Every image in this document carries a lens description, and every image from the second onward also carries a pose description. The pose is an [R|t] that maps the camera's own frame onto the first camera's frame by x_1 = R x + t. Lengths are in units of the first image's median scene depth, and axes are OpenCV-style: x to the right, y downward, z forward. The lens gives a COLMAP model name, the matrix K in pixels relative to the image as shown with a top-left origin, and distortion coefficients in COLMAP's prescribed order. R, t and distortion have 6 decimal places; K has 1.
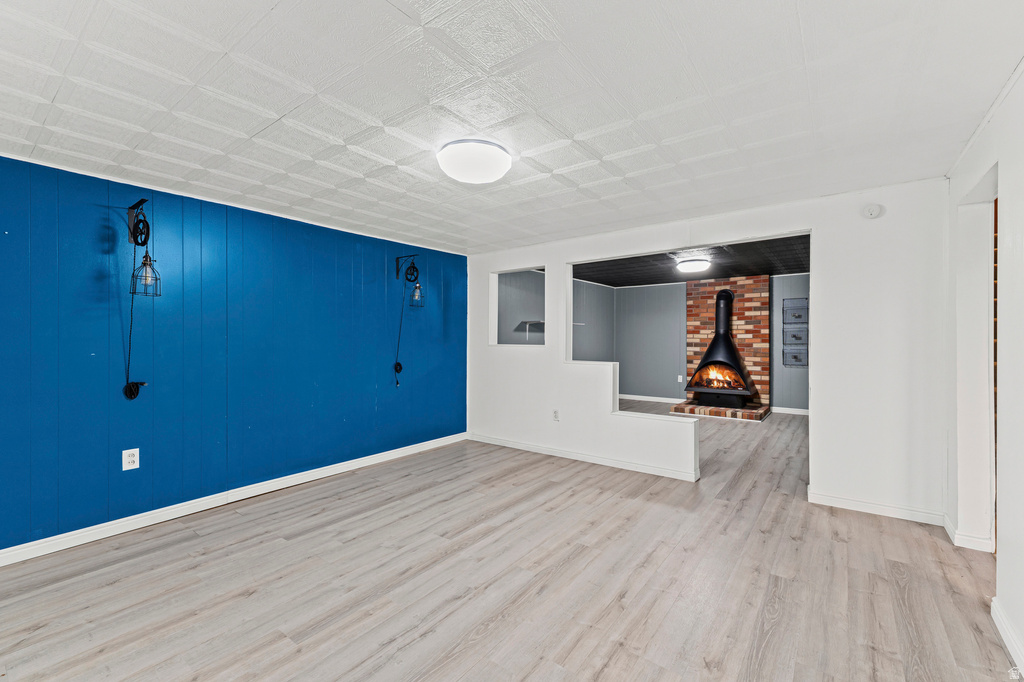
lens RADIAL K [[431.6, 0, 508.8], [0, 431.6, 340.5], [0, 0, 1]] dist [0.006556, 0.000103]
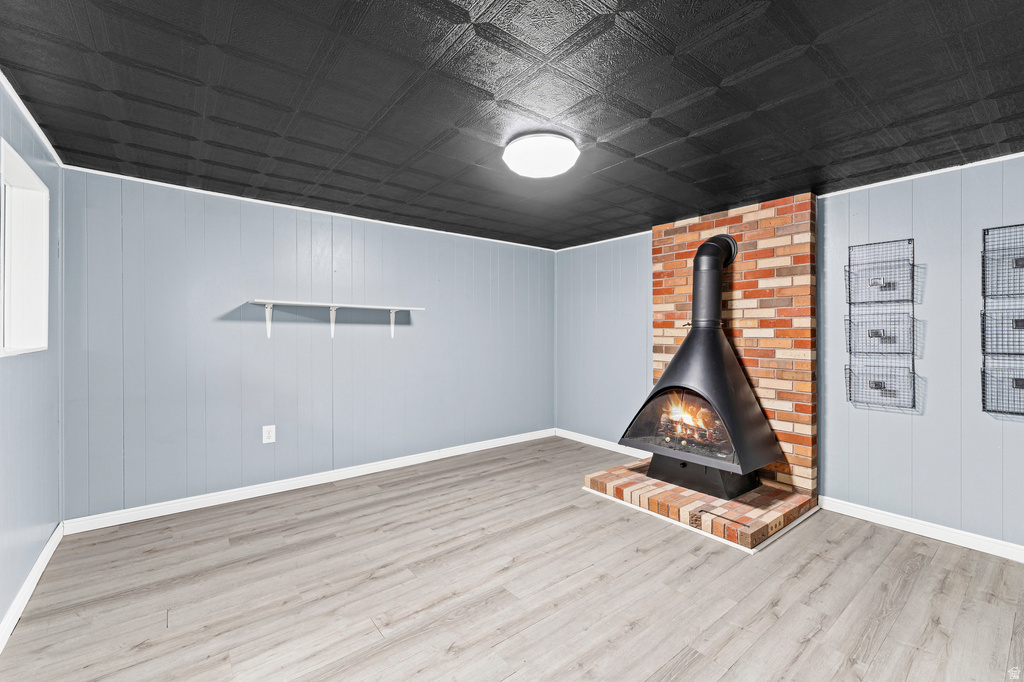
lens RADIAL K [[431.6, 0, 505.3], [0, 431.6, 331.0], [0, 0, 1]] dist [0.006556, 0.000103]
pose [[0.968807, 0.007586, -0.247702, 0.405700], [-0.009809, 0.999922, -0.007739, -0.006258], [0.247624, 0.009927, 0.968805, 0.496628]]
